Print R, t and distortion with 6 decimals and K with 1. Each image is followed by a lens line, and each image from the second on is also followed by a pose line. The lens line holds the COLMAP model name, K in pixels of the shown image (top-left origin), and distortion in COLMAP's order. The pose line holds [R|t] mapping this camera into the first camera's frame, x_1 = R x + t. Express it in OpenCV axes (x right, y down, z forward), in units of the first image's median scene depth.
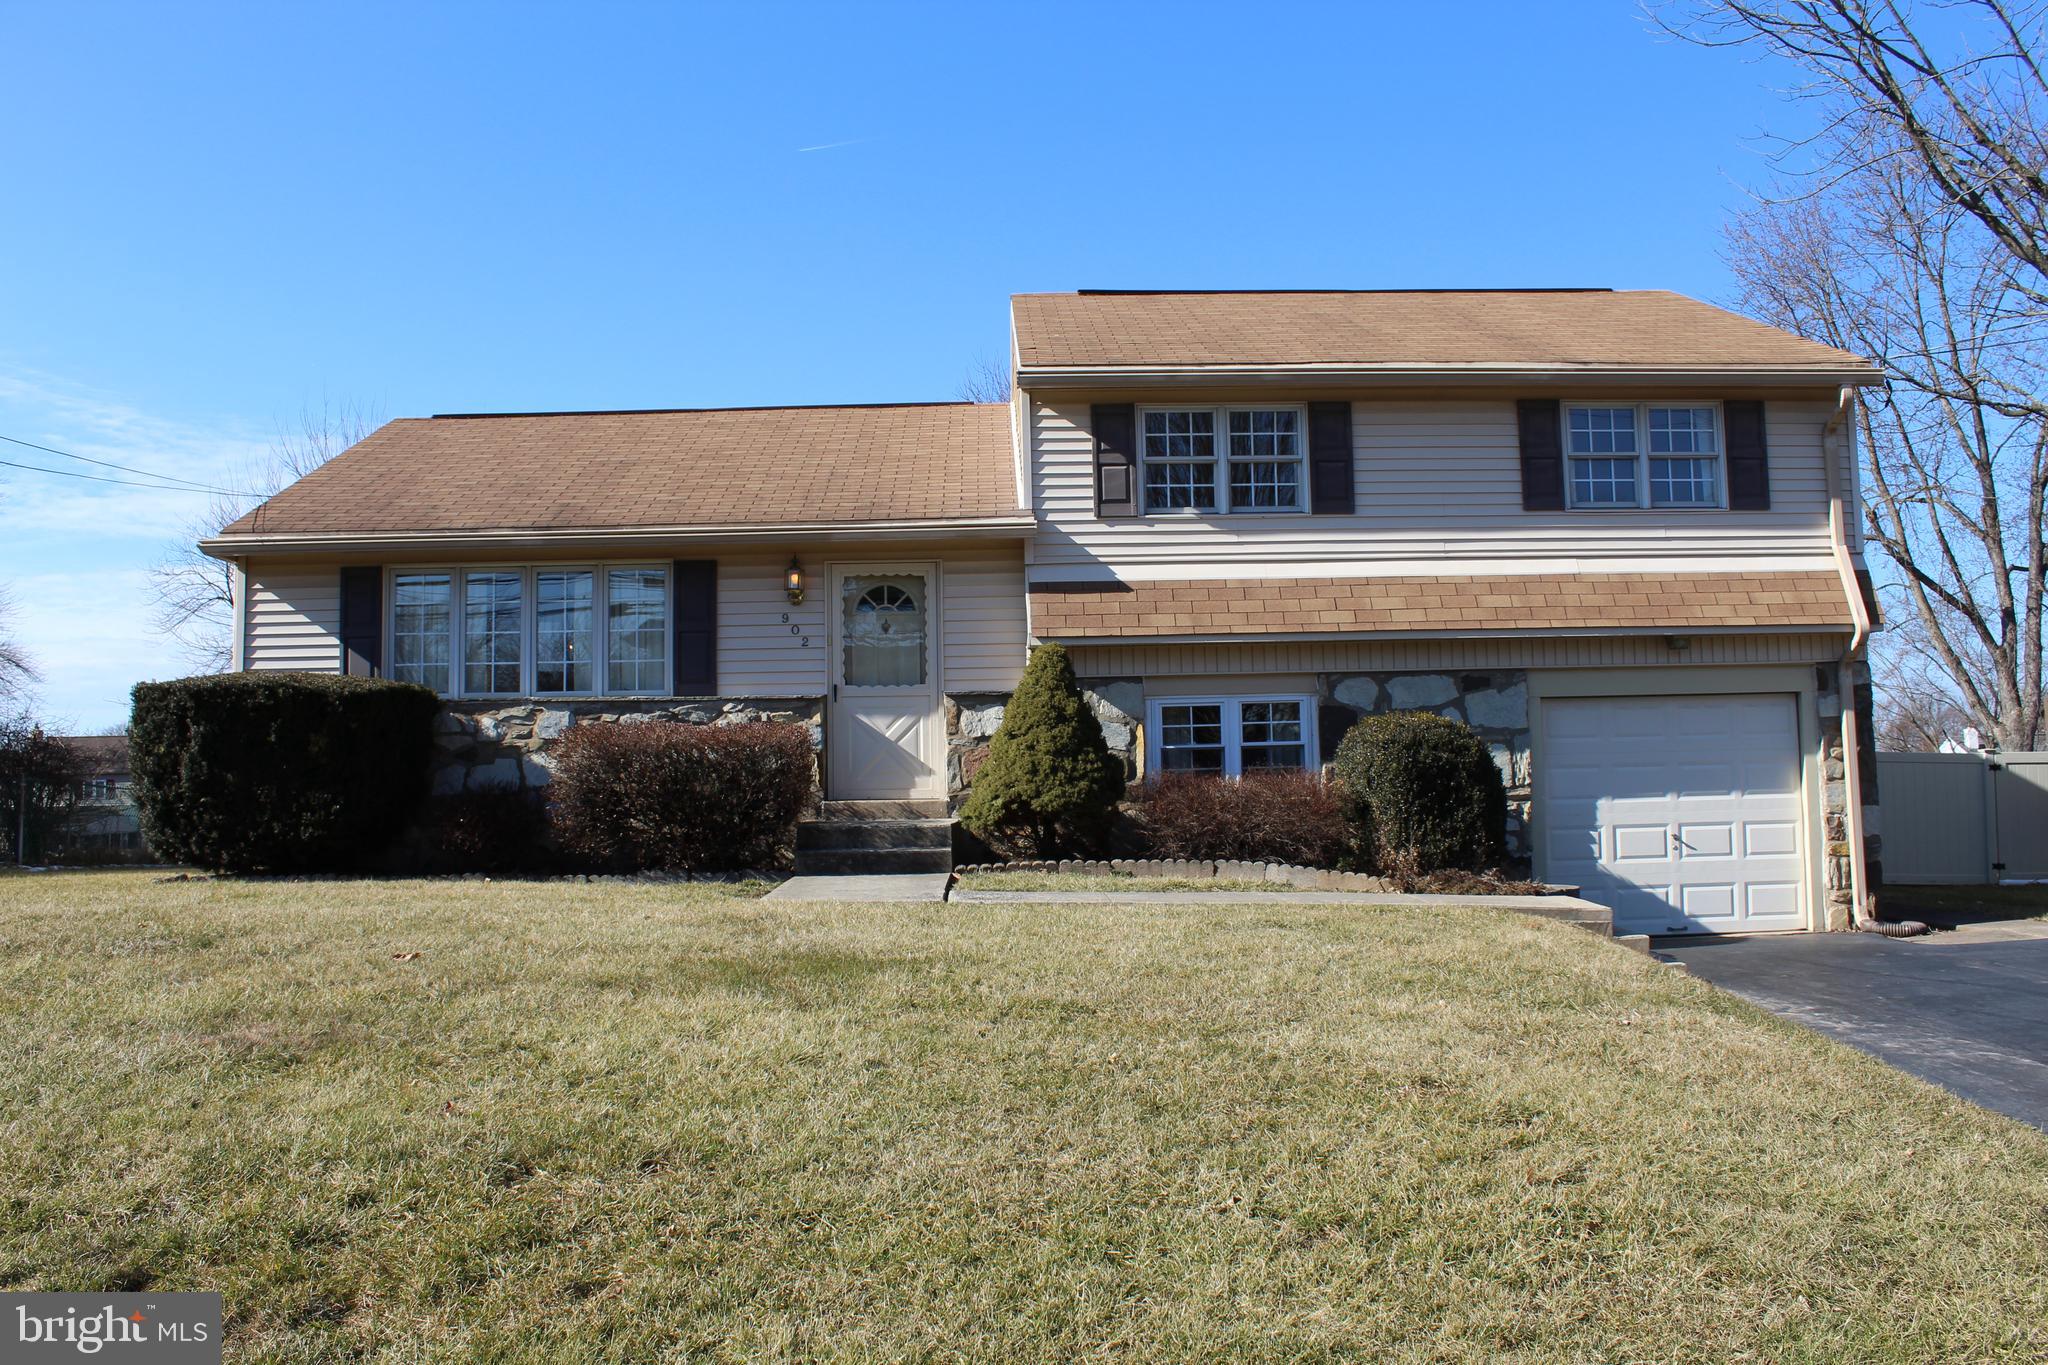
lens RADIAL K [[1681.5, 0, 1024.0], [0, 1681.5, 682.5], [0, 0, 1]] dist [-0.169578, 0.132168]
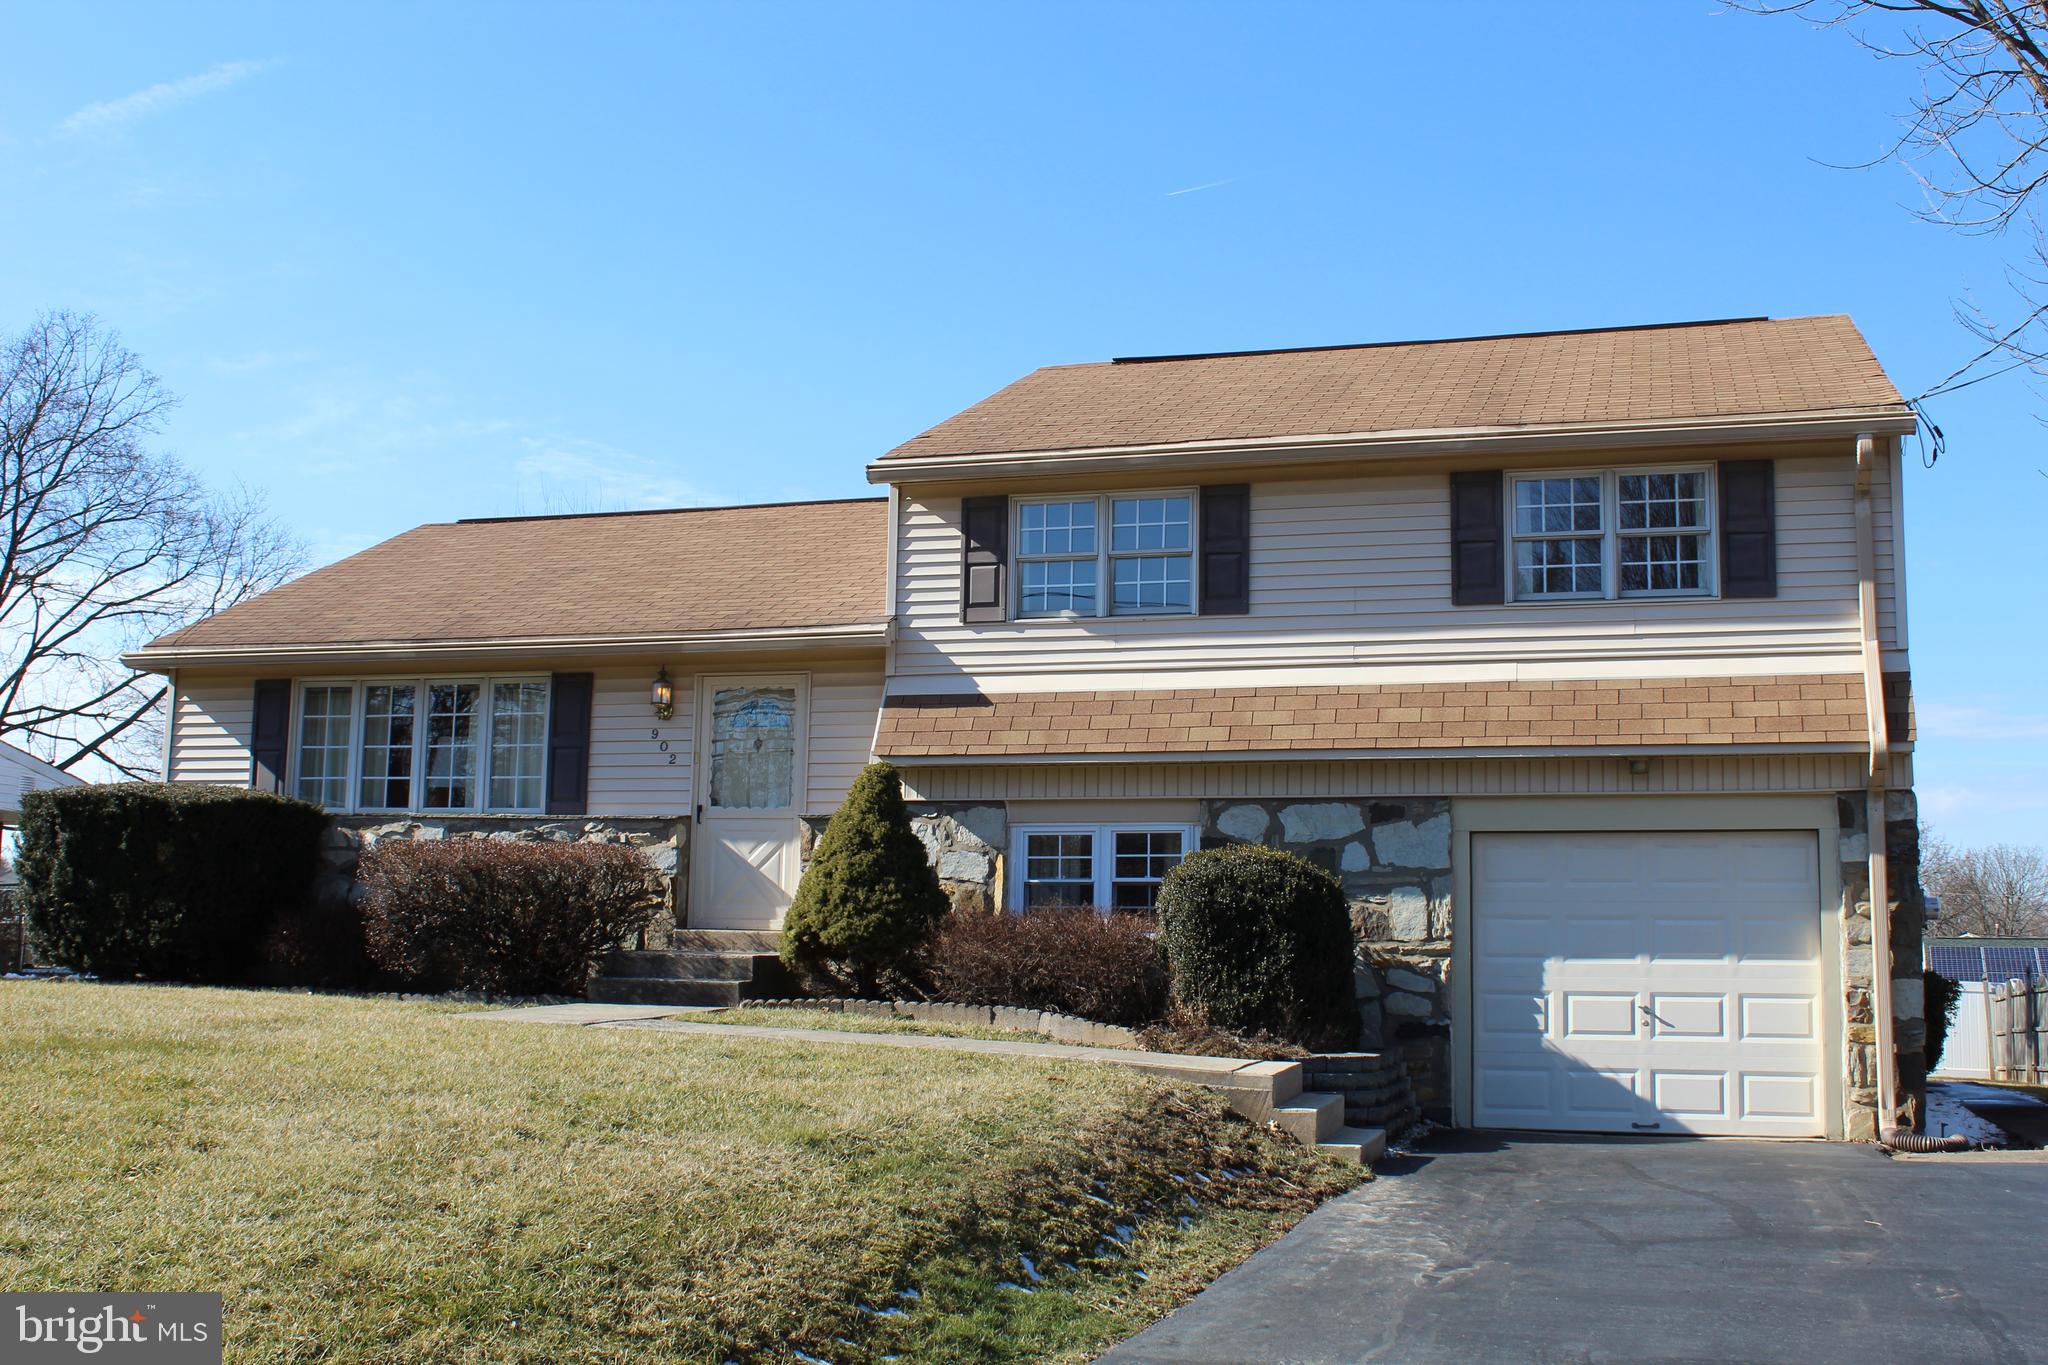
lens RADIAL K [[2129.4, 0, 1024.0], [0, 2129.4, 682.5], [0, 0, 1]] dist [-0.129136, 0.127998]
pose [[0.950632, -0.004697, -0.310285, 0.429885], [-0.014686, 0.998084, -0.060103, 0.001522], [0.309973, 0.061693, 0.948742, -0.071671]]
